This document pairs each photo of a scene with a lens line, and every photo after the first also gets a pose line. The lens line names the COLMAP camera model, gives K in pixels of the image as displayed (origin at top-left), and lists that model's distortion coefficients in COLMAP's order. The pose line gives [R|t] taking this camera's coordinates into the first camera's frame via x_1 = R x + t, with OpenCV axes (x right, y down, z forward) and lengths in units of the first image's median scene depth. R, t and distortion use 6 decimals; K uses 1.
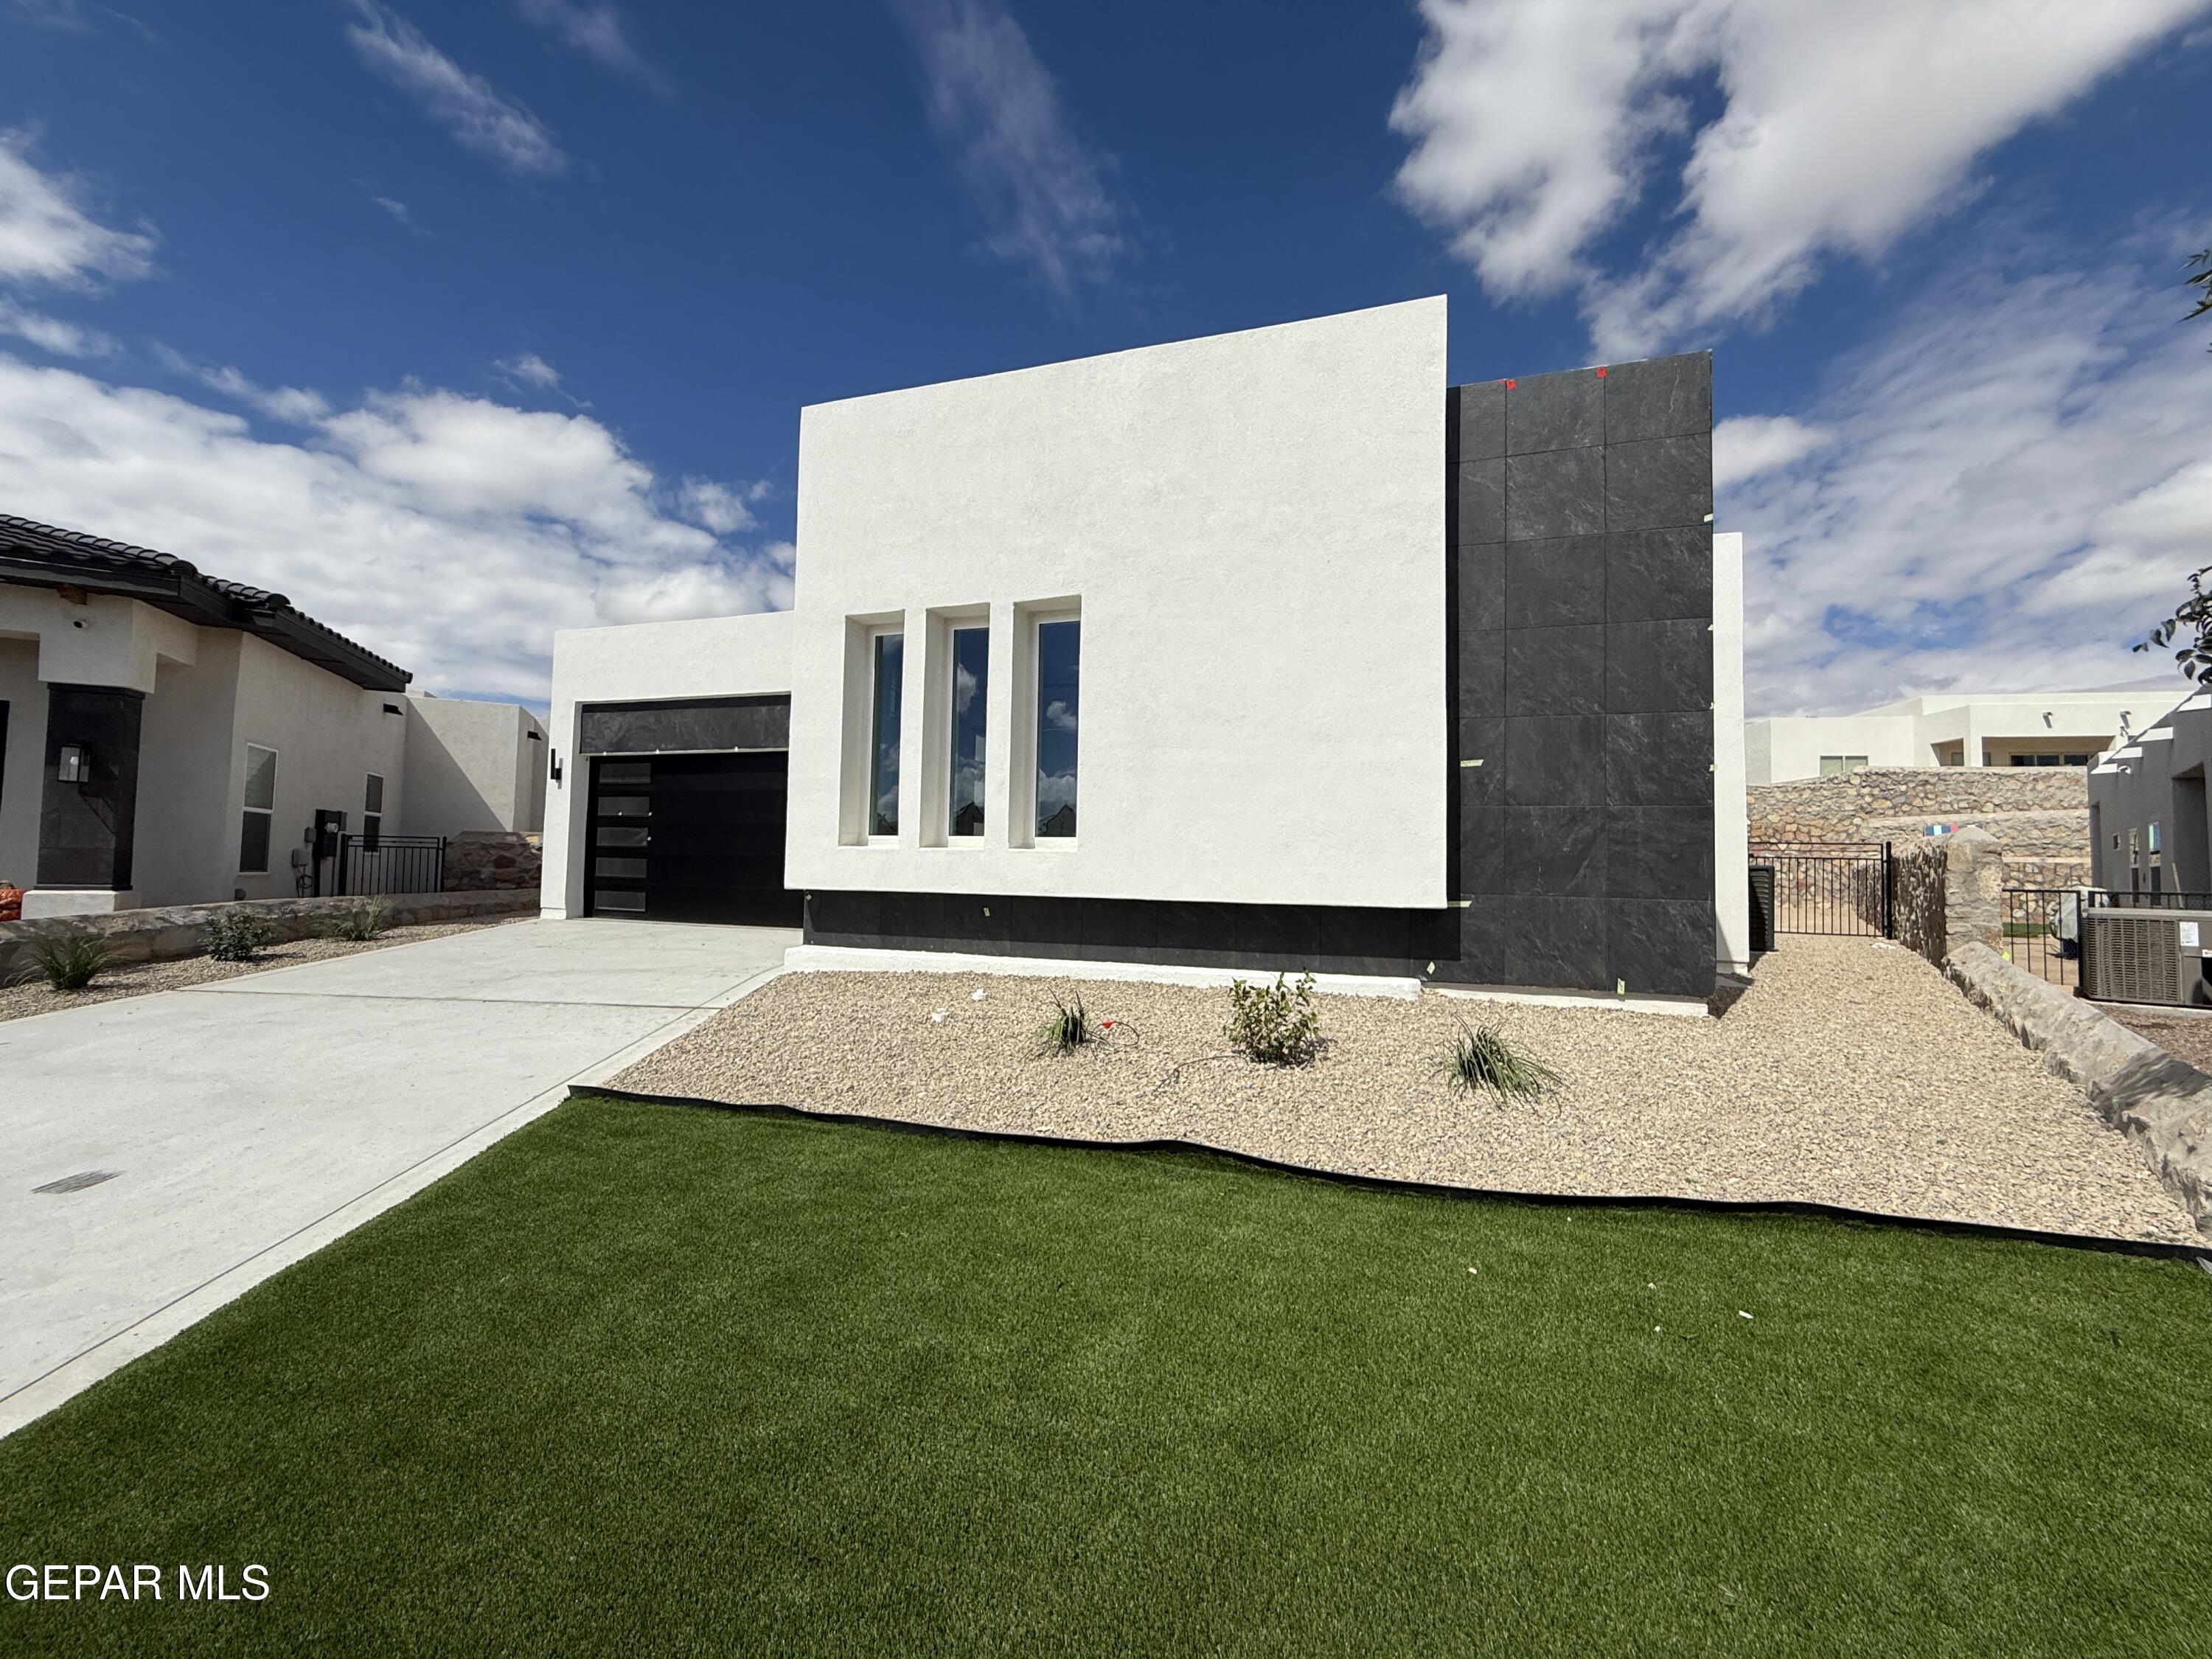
lens RADIAL K [[880.1, 0, 1090.7], [0, 880.1, 832.4], [0, 0, 1]] dist [0.000668, -0.000080]
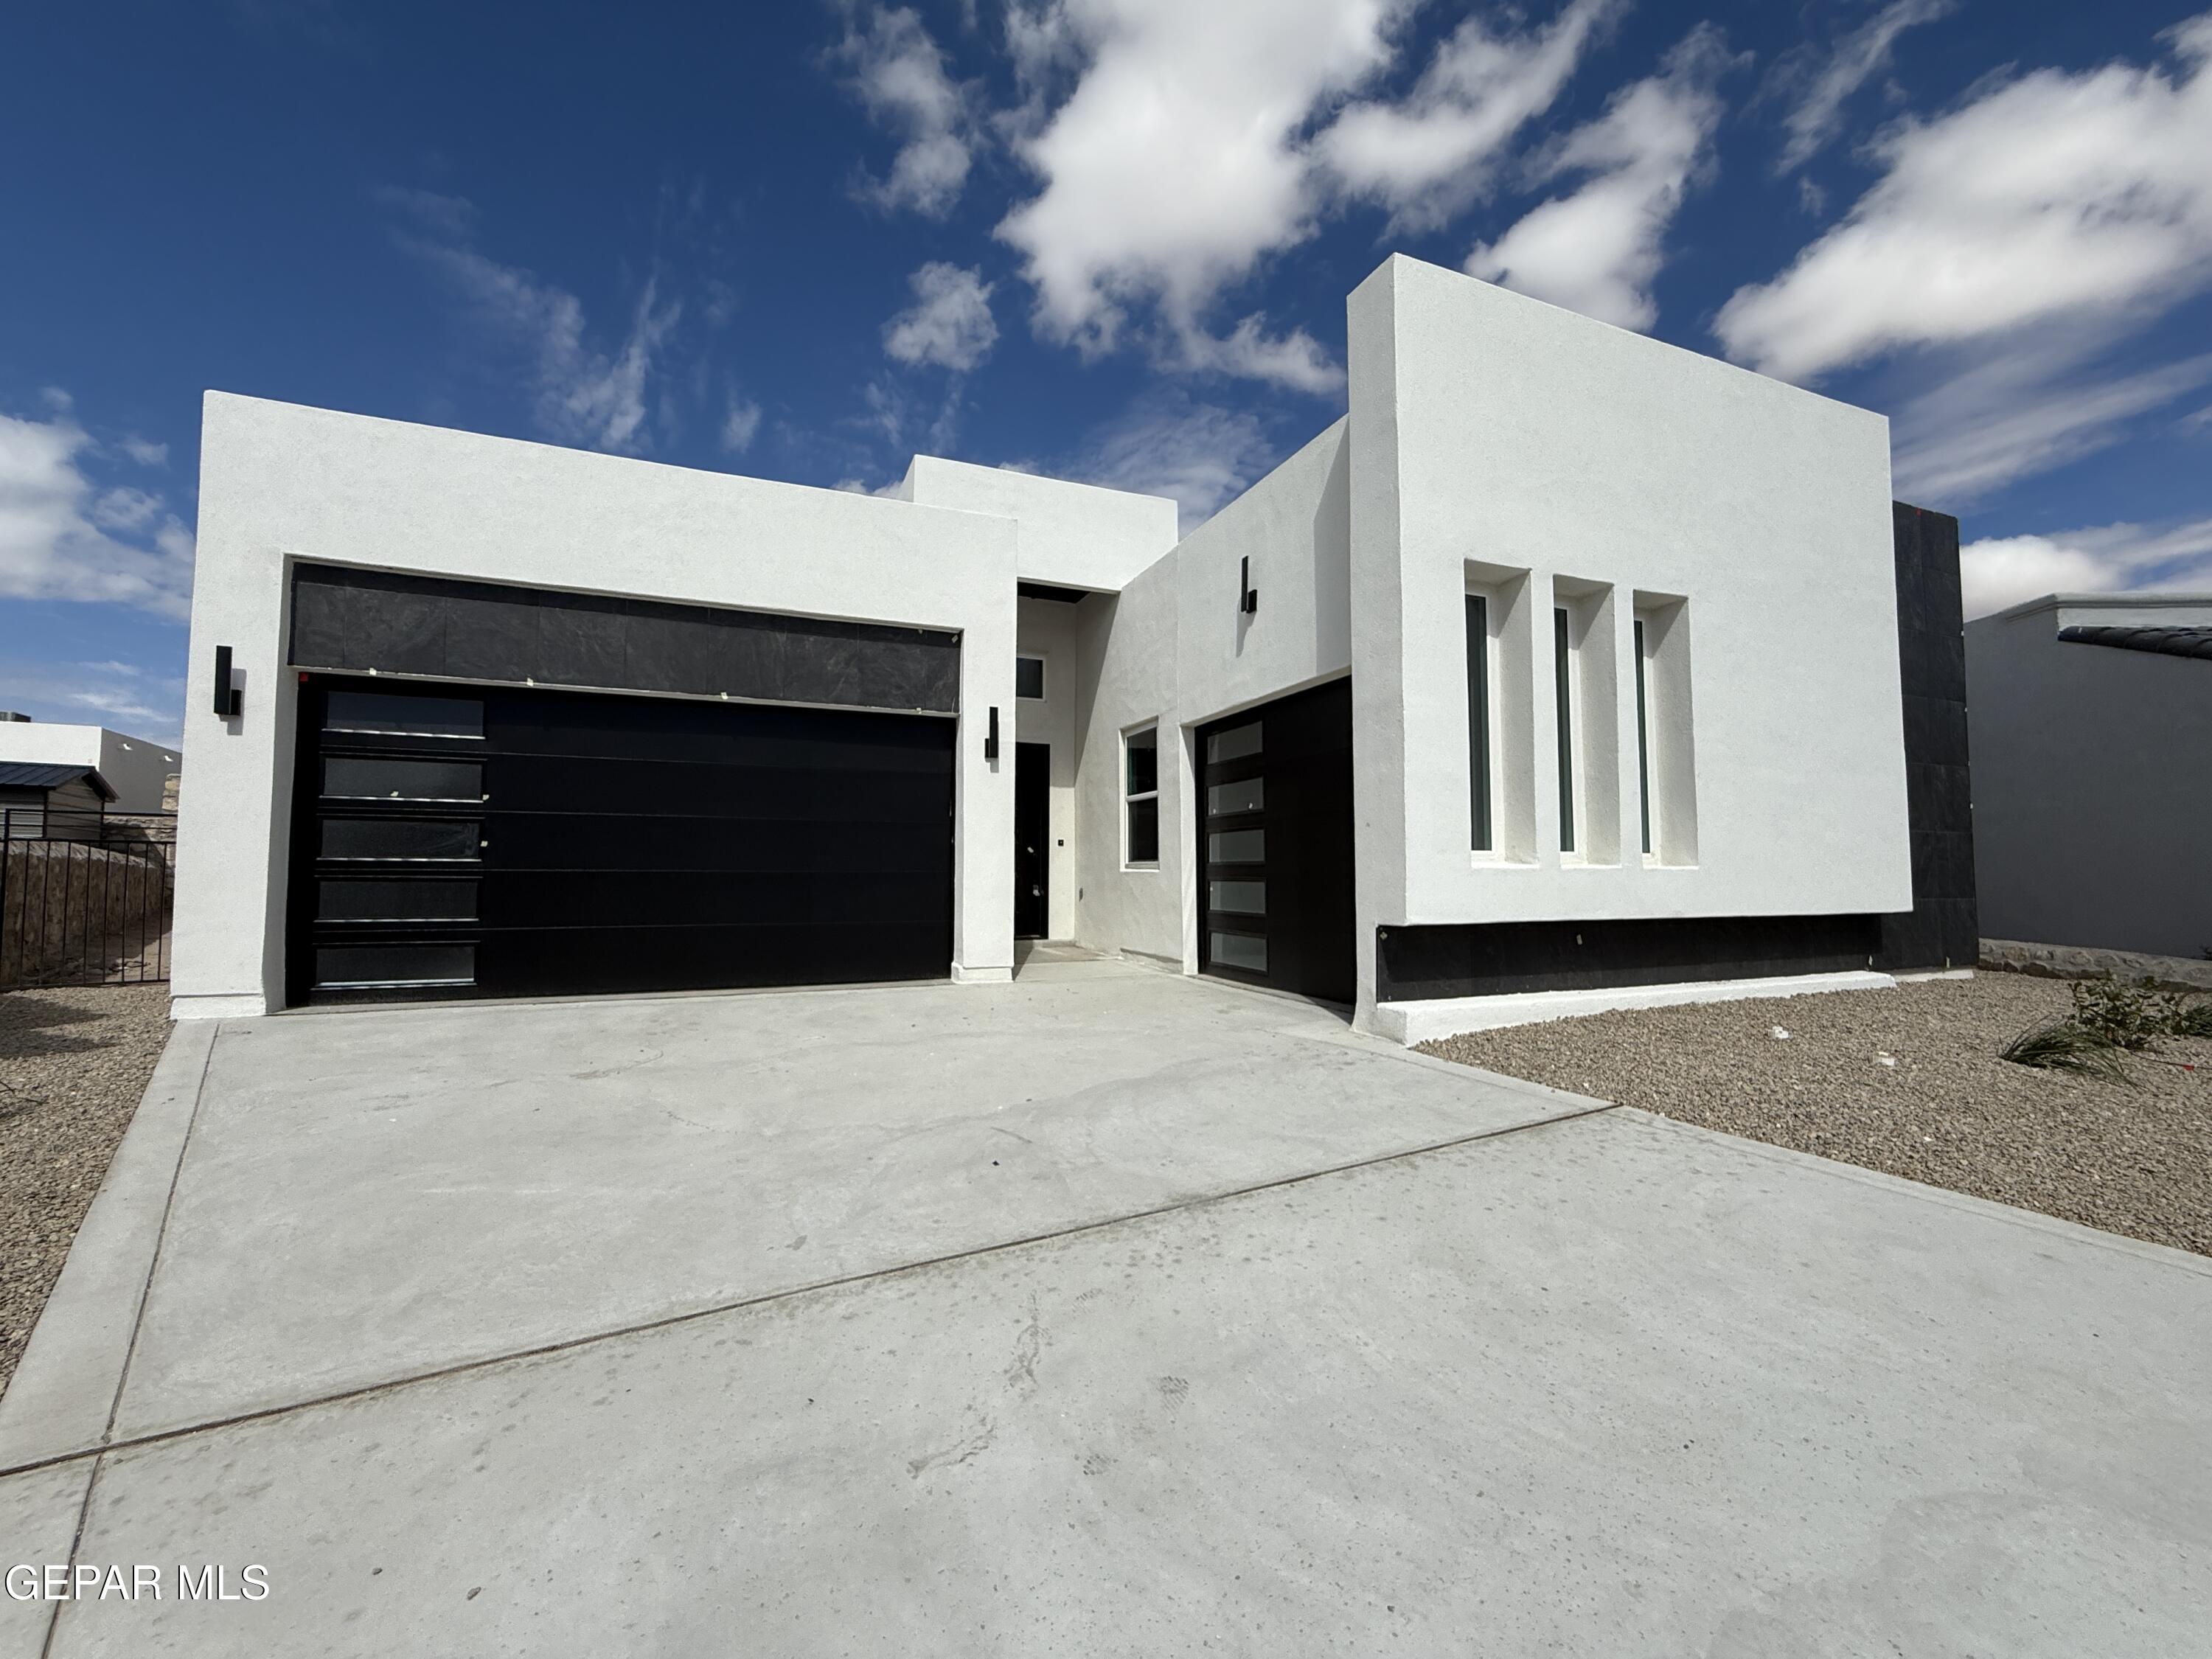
lens RADIAL K [[880.1, 0, 1090.7], [0, 880.1, 832.4], [0, 0, 1]] dist [0.000668, -0.000080]
pose [[0.757228, 0.011583, 0.653048, -1.061496], [-0.013219, 0.999910, -0.002408, -0.006258], [-0.653017, -0.006809, 0.757312, 0.671326]]
